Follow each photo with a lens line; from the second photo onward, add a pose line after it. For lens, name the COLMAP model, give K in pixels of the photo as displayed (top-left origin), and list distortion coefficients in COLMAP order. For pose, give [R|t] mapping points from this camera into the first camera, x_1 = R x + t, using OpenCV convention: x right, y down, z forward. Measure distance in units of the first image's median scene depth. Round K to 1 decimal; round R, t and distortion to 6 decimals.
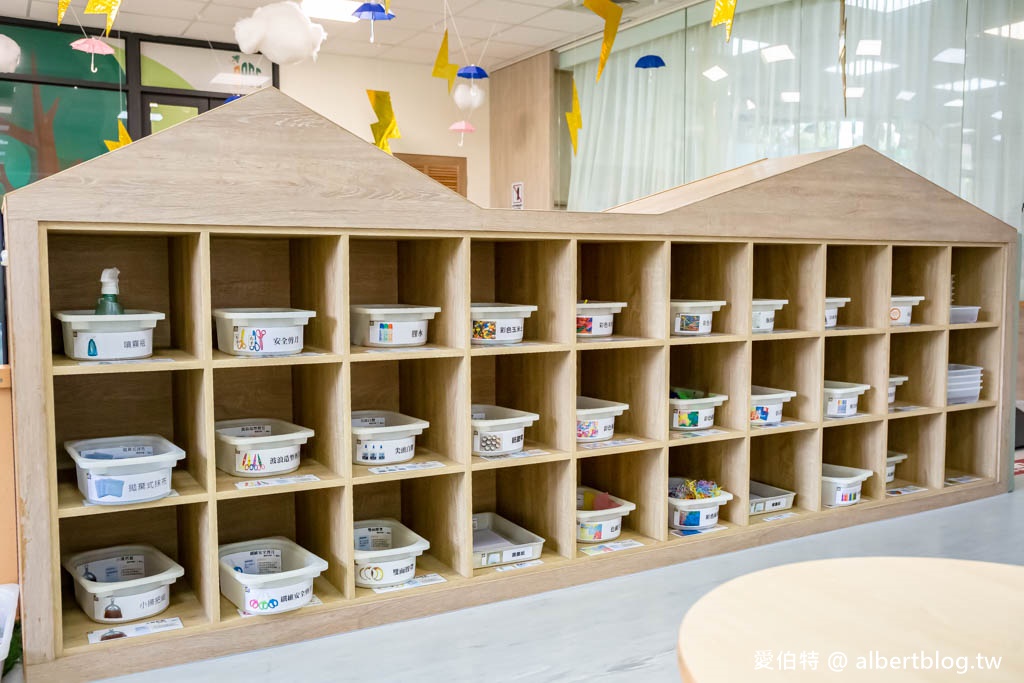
lens RADIAL K [[931.4, 0, 513.1], [0, 931.4, 337.8], [0, 0, 1]] dist [-0.043632, 0.000000]
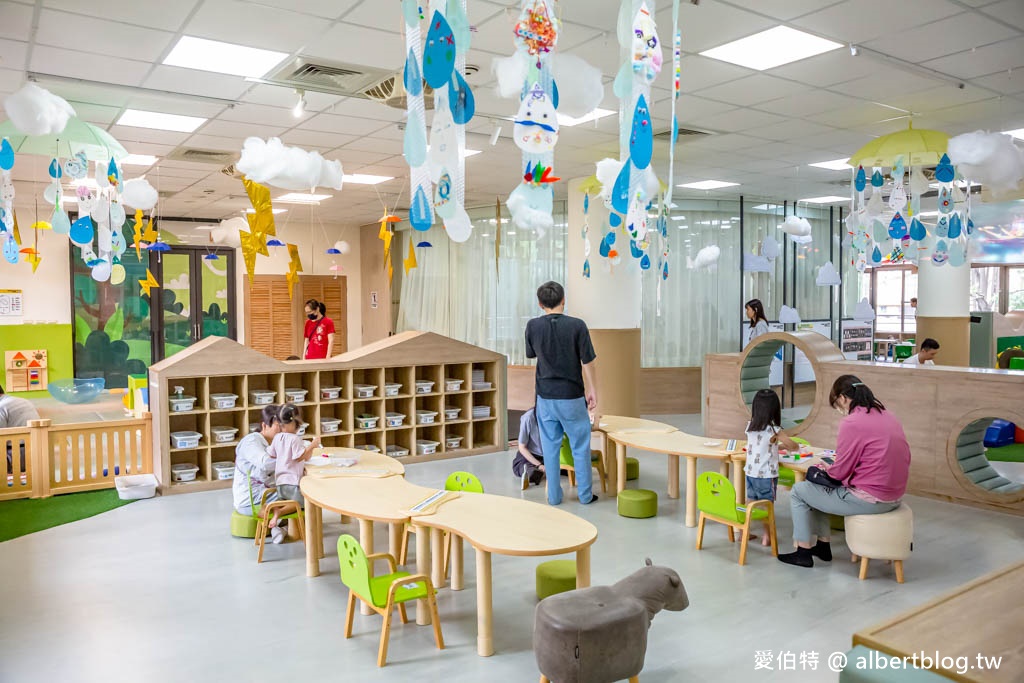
lens RADIAL K [[809.5, 0, 510.6], [0, 809.5, 346.5], [0, 0, 1]] dist [-0.034660, 0.002122]
pose [[0.997479, -0.007745, 0.070544, 0.552836], [0.008758, 0.999863, -0.014055, -0.149092], [-0.070425, 0.014638, 0.997410, -1.953173]]
